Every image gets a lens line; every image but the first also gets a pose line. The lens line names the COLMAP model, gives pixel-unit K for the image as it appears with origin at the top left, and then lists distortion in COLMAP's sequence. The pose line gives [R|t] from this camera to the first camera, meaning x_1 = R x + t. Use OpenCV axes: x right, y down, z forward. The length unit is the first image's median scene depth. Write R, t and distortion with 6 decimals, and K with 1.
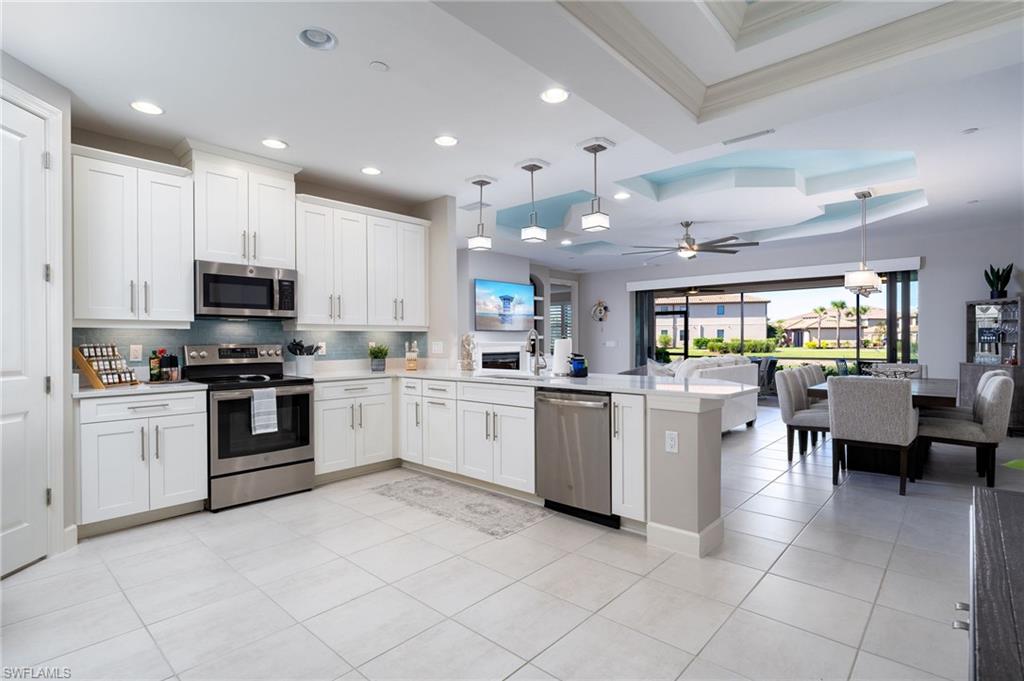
lens RADIAL K [[503.4, 0, 513.3], [0, 503.4, 339.9], [0, 0, 1]] dist [0.003629, 0.003080]
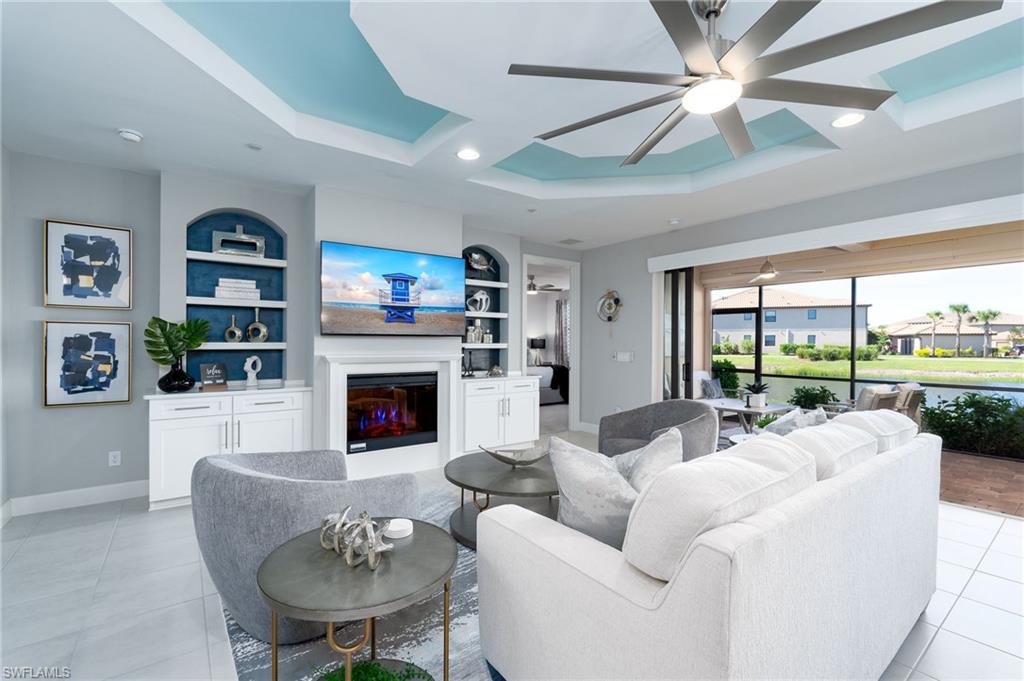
lens RADIAL K [[450.9, 0, 511.1], [0, 450.9, 344.2], [0, 0, 1]] dist [-0.000445, 0.000012]
pose [[0.980570, 0.010676, -0.195877, 0.380167], [-0.010118, 0.999941, 0.003852, -0.020654], [0.195906, -0.001795, 0.980621, 0.949826]]
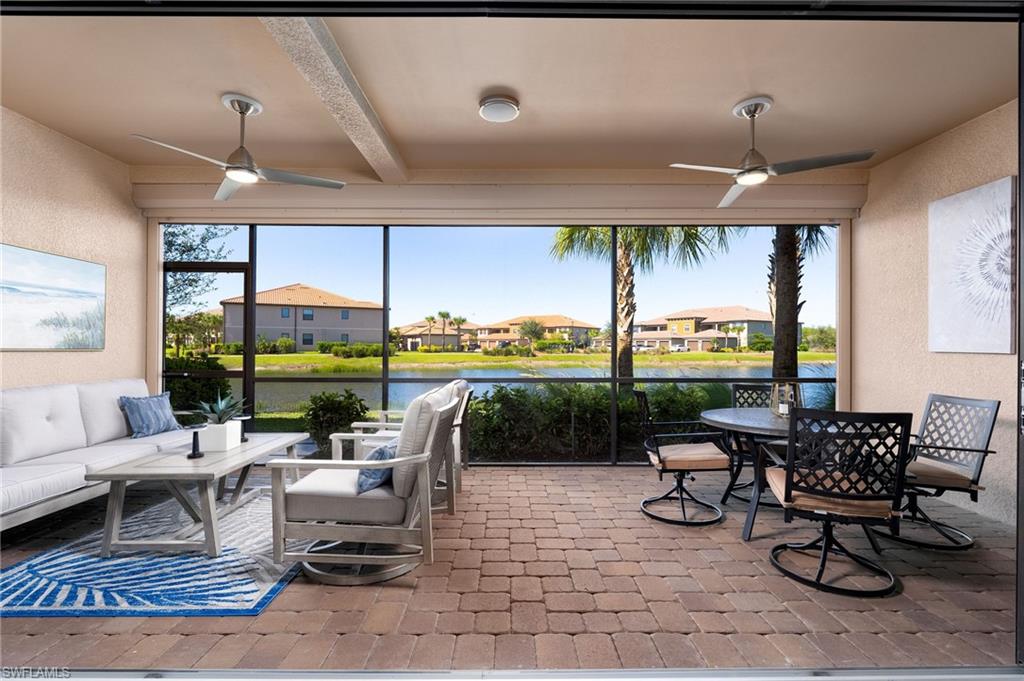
lens RADIAL K [[450.9, 0, 518.3], [0, 450.9, 345.7], [0, 0, 1]] dist [-0.000445, 0.000012]
pose [[0.727216, 0.005570, 0.686386, 0.737899], [-0.006863, 0.999976, -0.000844, 0.016680], [-0.686374, -0.004097, 0.727237, 1.731269]]
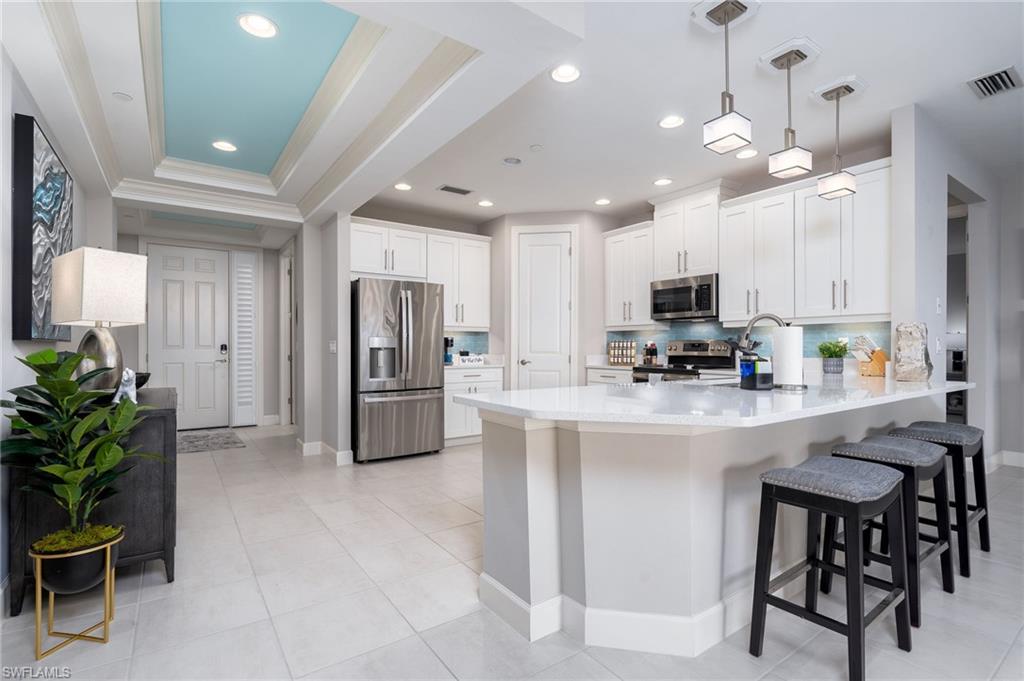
lens RADIAL K [[484.8, 0, 510.7], [0, 484.8, 344.9], [0, 0, 1]] dist [0.004950, 0.000645]
pose [[-0.222619, 0.004387, -0.974896, 0.650677], [0.001799, 0.999990, 0.004089, 0.013025], [0.974904, -0.000844, -0.222625, 0.726139]]
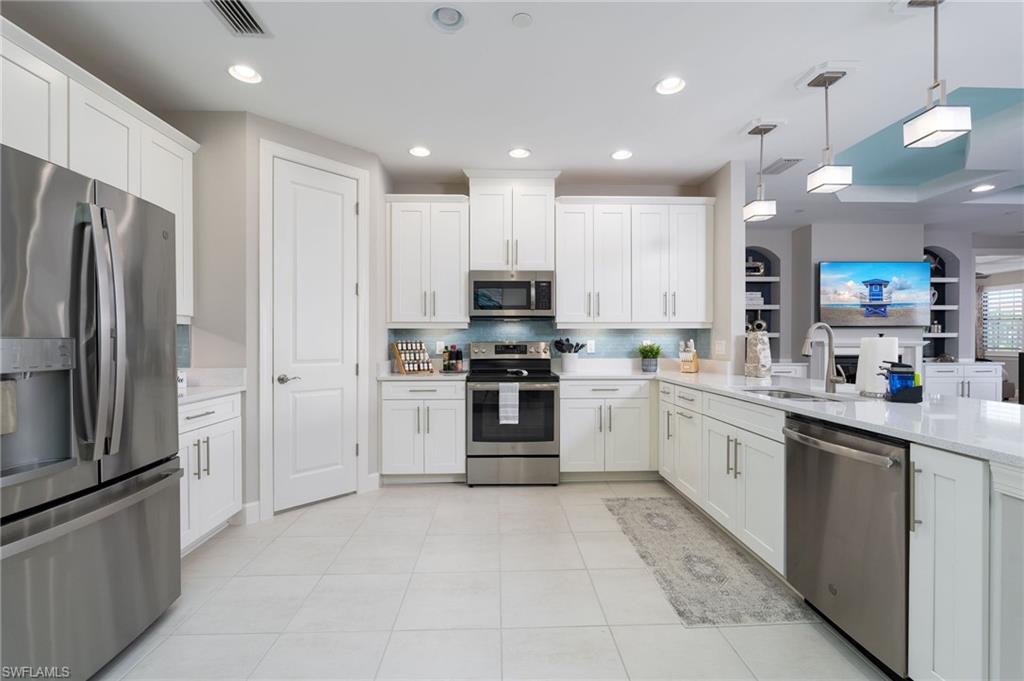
lens RADIAL K [[450.9, 0, 512.5], [0, 450.9, 342.8], [0, 0, 1]] dist [-0.000445, 0.000012]
pose [[0.700022, 0.009858, -0.714053, 0.159257], [-0.002500, 0.999932, 0.011354, -0.000276], [0.714117, -0.006163, 0.700000, 0.261075]]
